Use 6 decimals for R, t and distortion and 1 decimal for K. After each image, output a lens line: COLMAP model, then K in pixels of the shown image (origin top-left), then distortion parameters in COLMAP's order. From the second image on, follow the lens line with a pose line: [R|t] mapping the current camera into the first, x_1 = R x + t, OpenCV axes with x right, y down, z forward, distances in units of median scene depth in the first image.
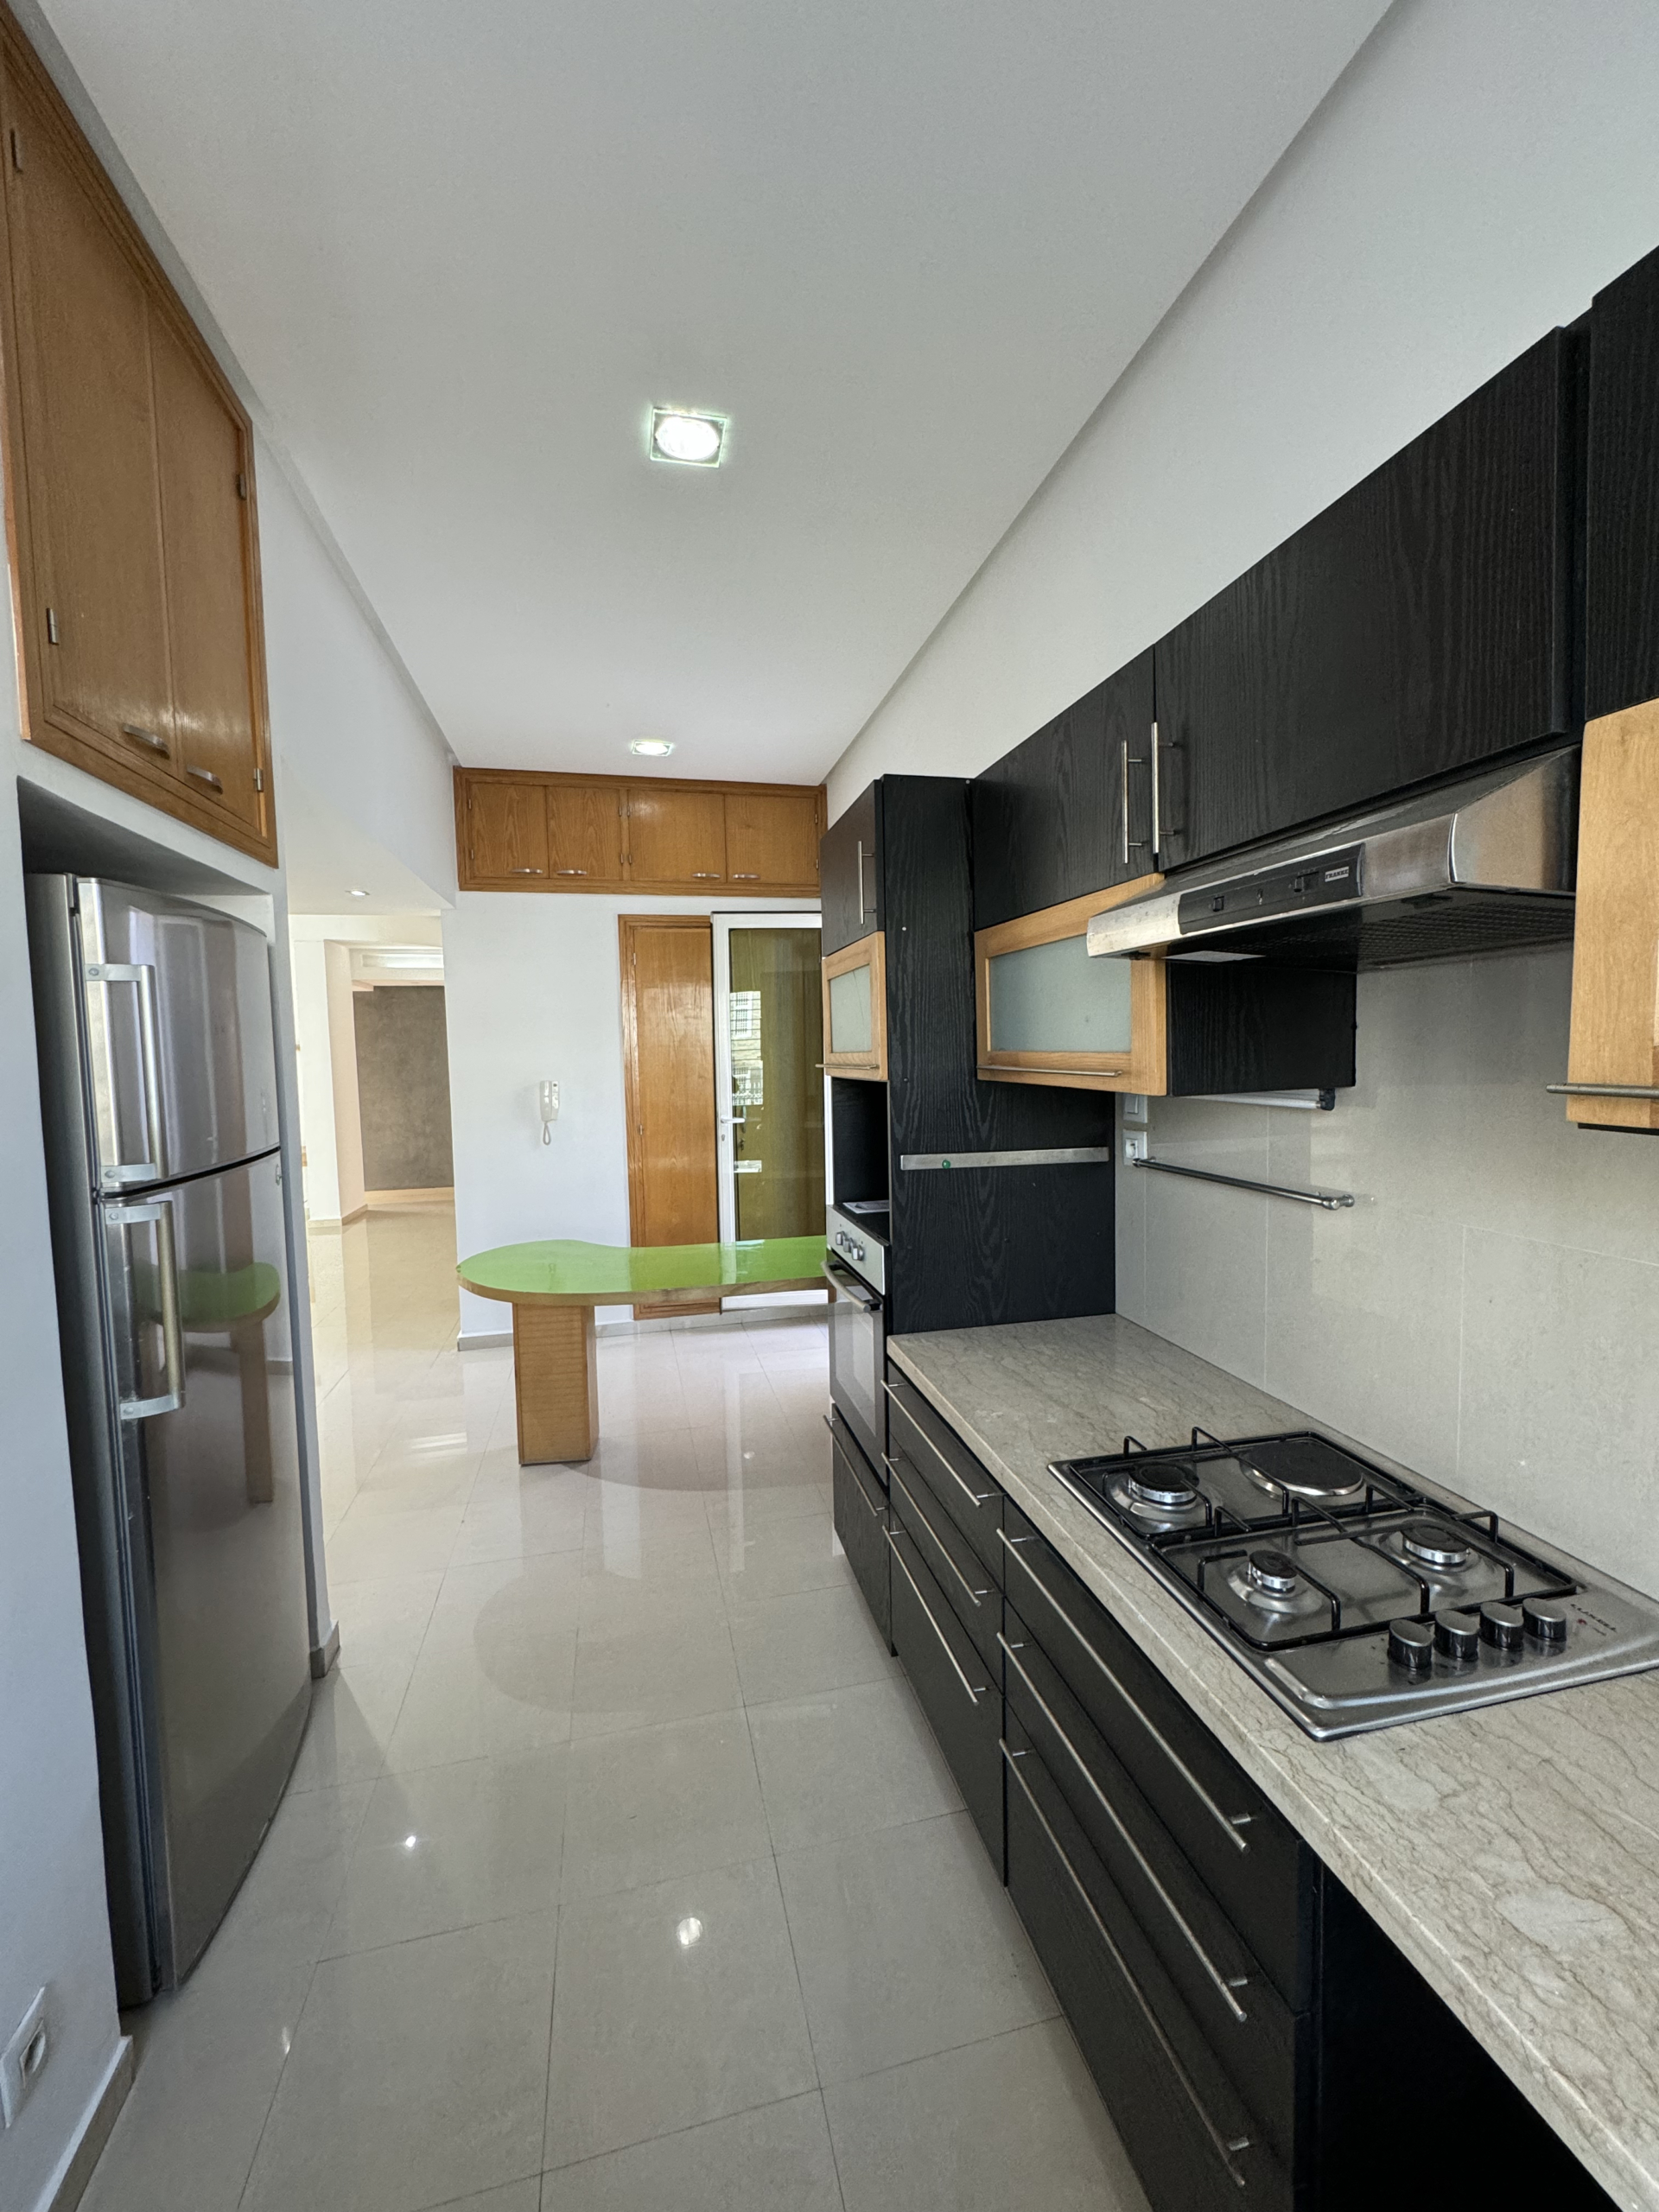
lens RADIAL K [[882.5, 0, 828.8], [0, 882.5, 1098.9], [0, 0, 1]] dist [-0.002094, 0.001300]
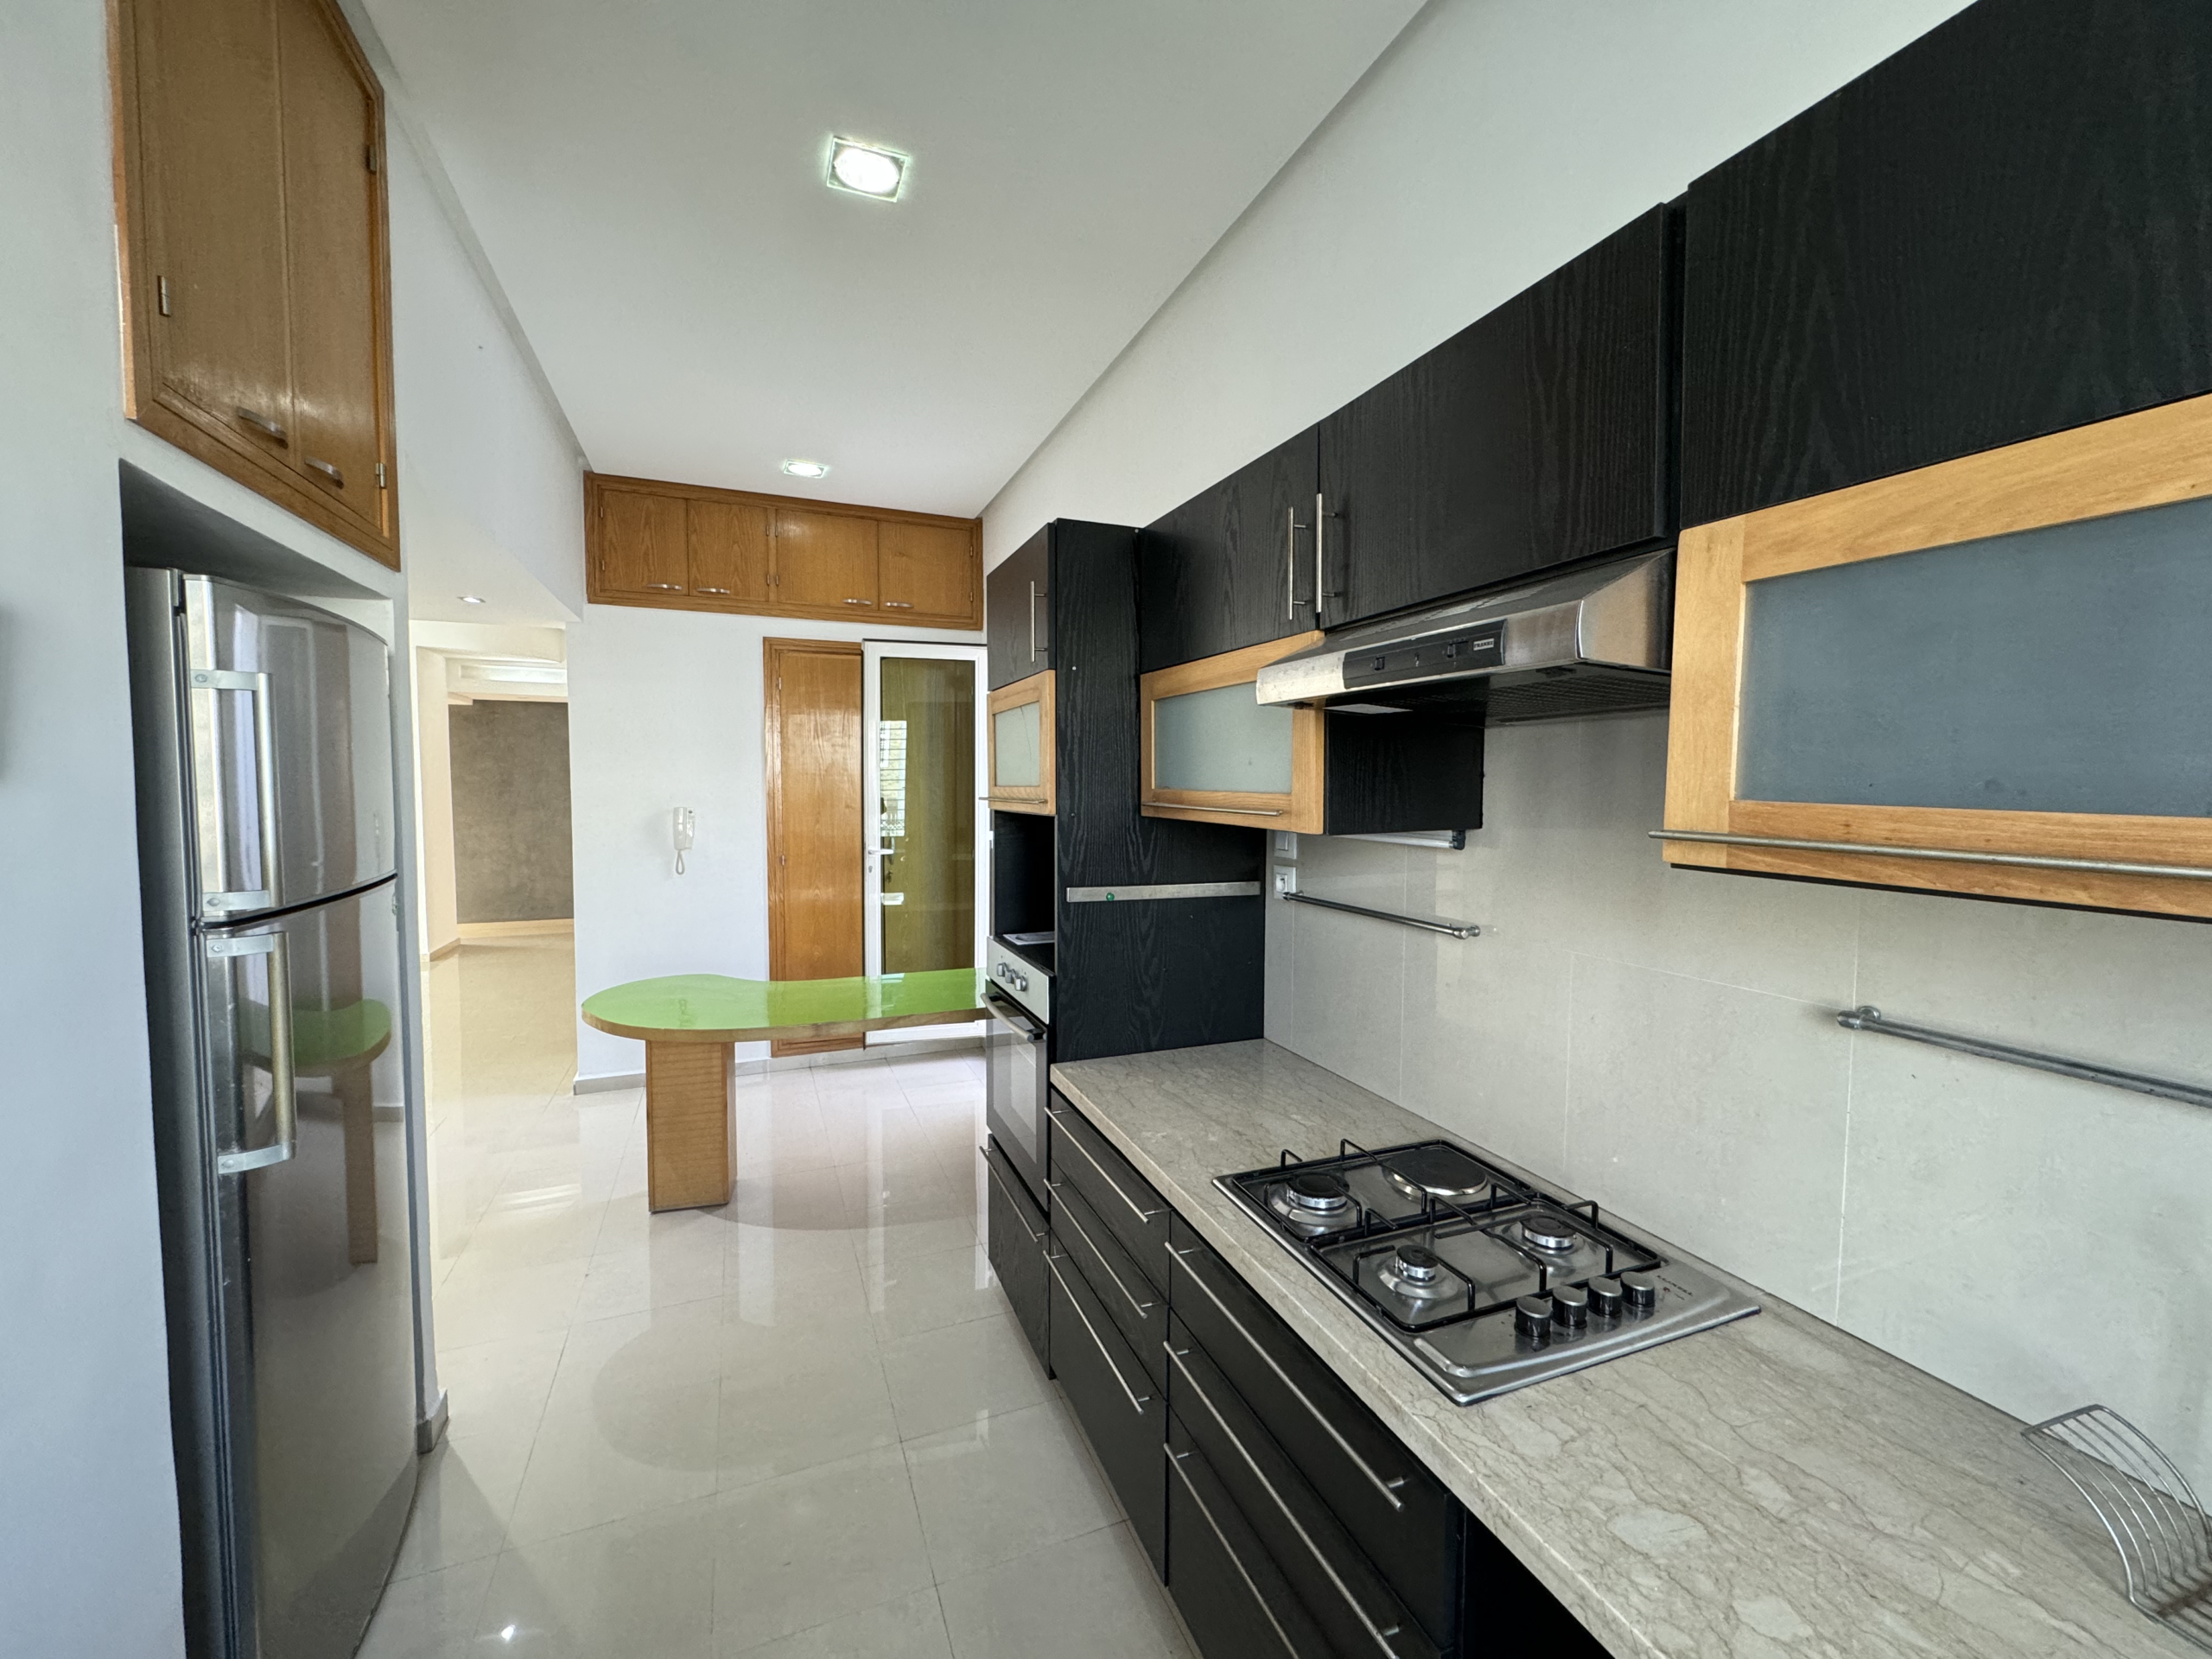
lens RADIAL K [[882.5, 0, 1102.3], [0, 882.5, 820.9], [0, 0, 1]] dist [-0.002094, 0.001300]
pose [[0.988131, 0.018727, 0.152471, -0.043316], [-0.016785, 0.999761, -0.014014, -0.000101], [-0.152697, 0.011288, 0.988209, -0.028769]]
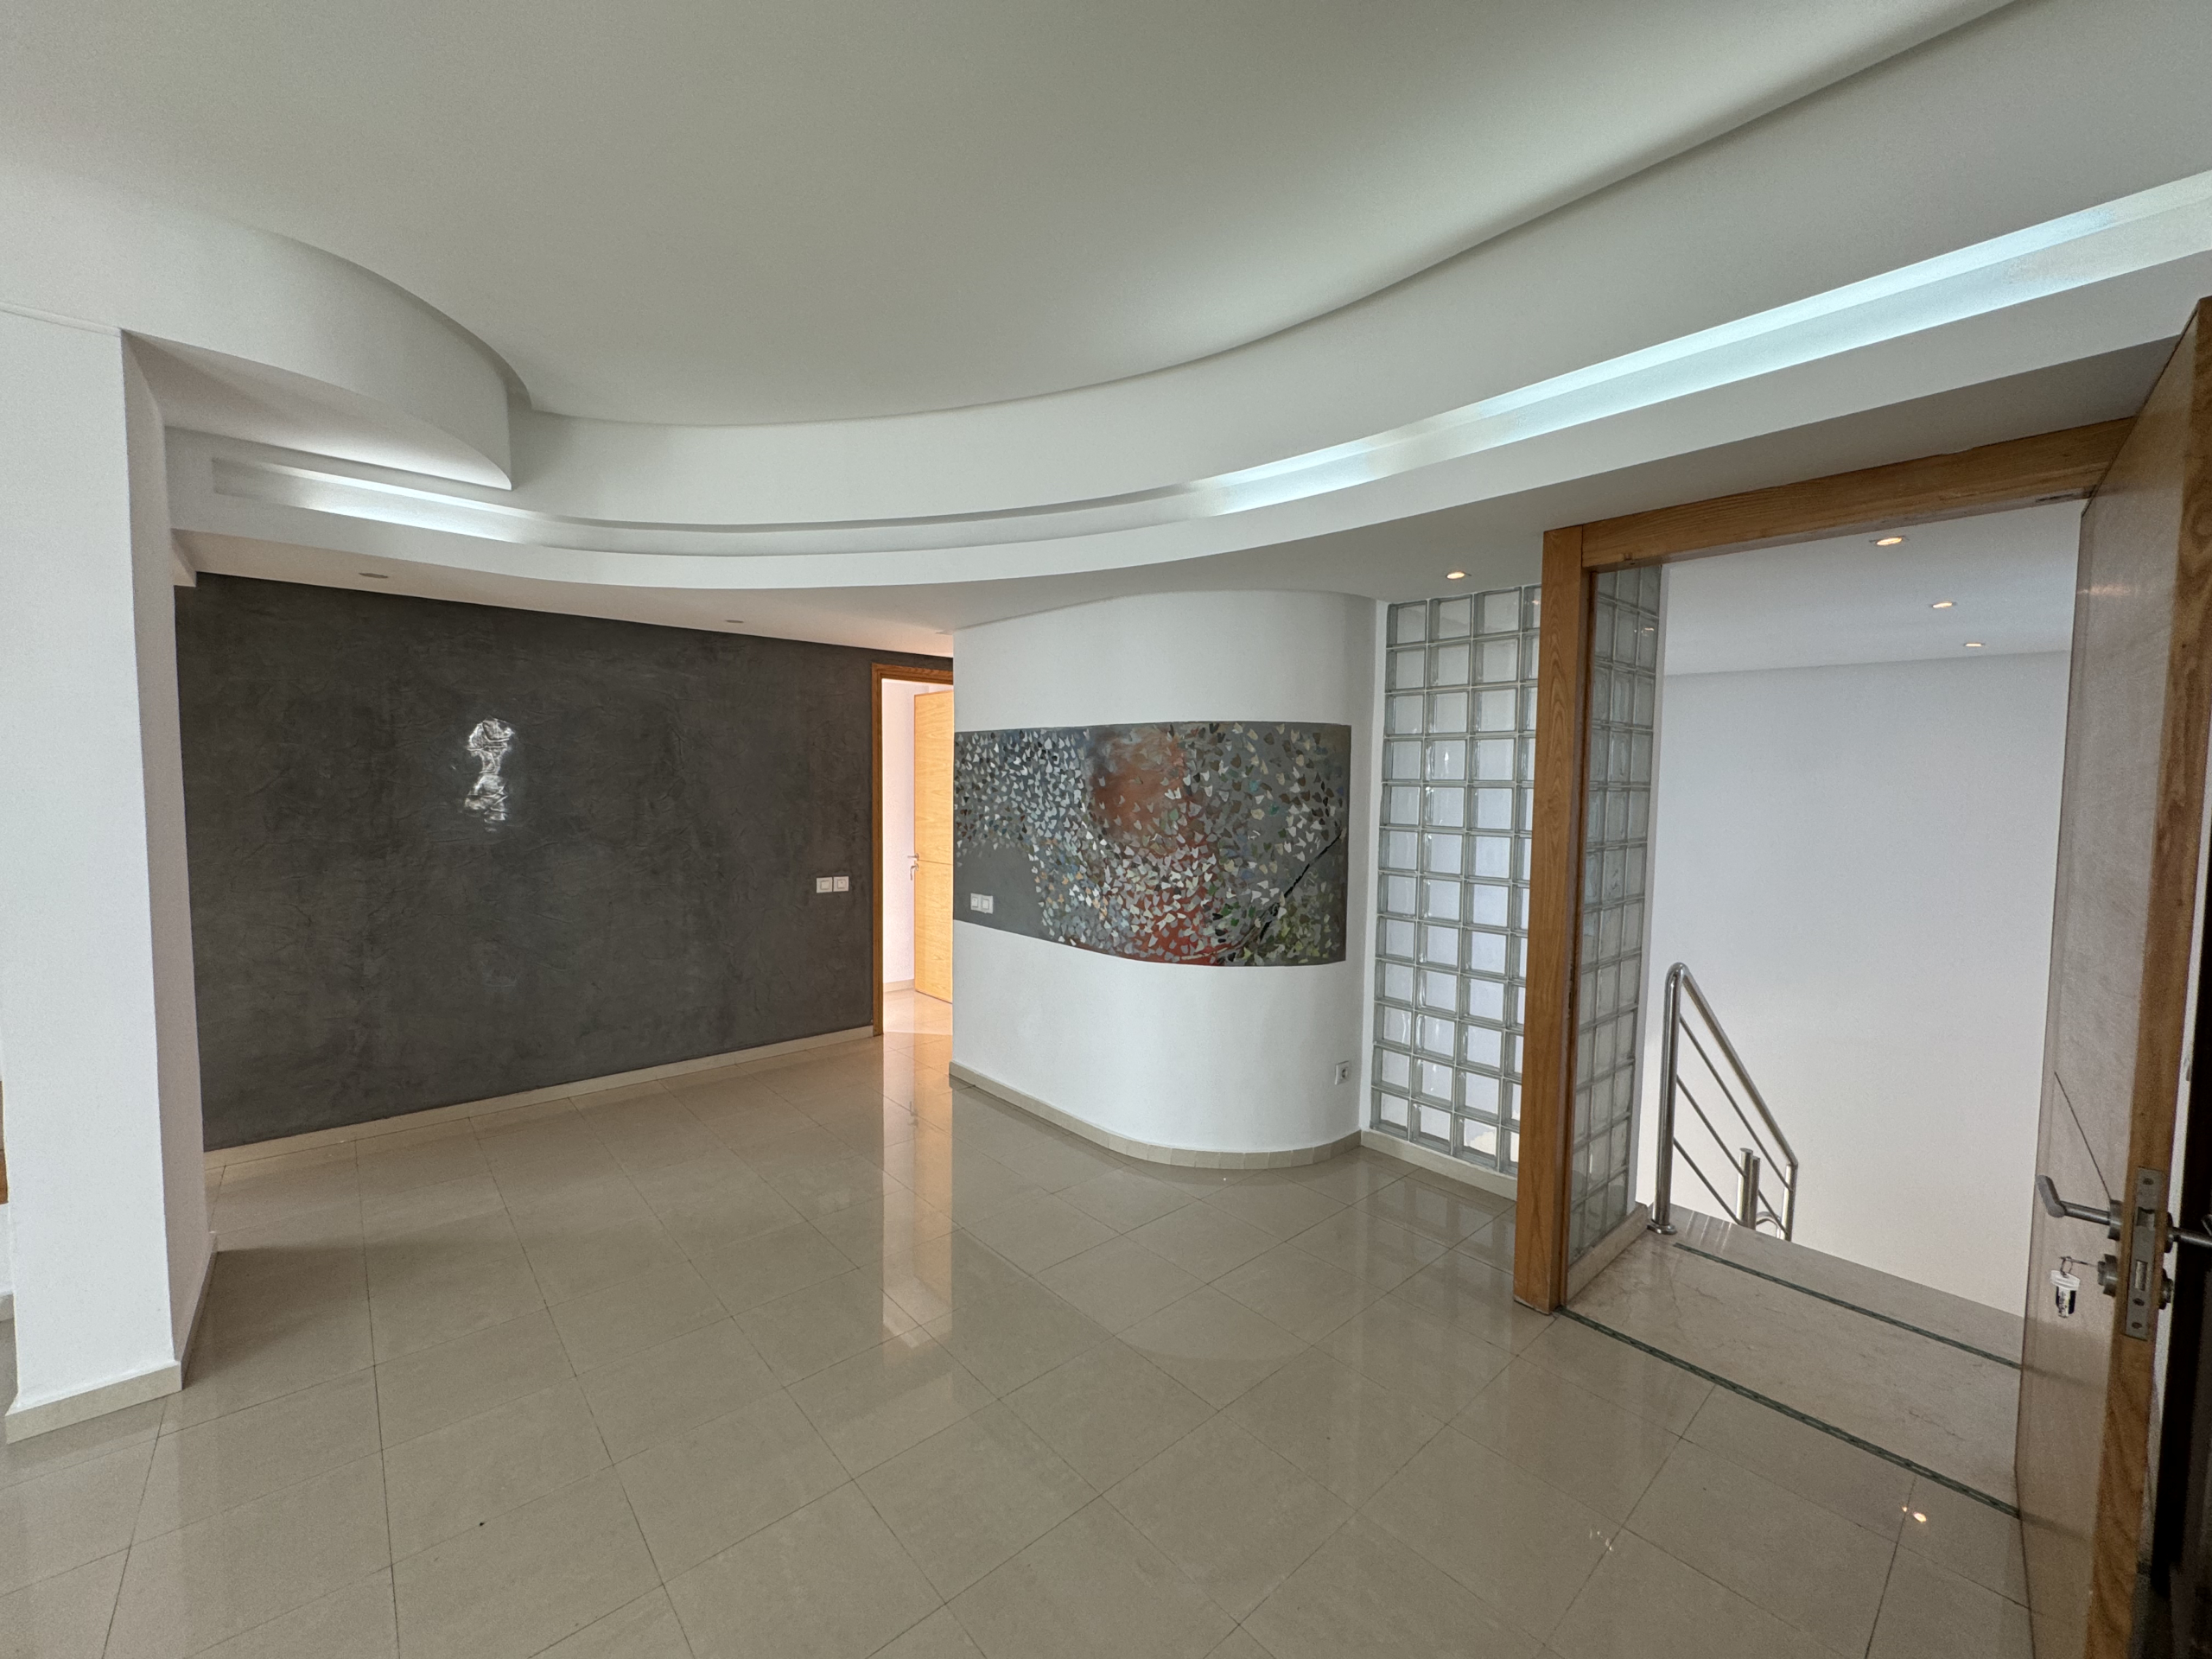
lens RADIAL K [[882.5, 0, 1100.4], [0, 882.5, 829.2], [0, 0, 1]] dist [-0.002094, 0.001300]
pose [[0.886379, 0.007885, 0.462893, -2.212488], [-0.002104, 0.999913, -0.013004, -0.136404], [-0.462955, 0.010553, 0.886319, 3.227930]]
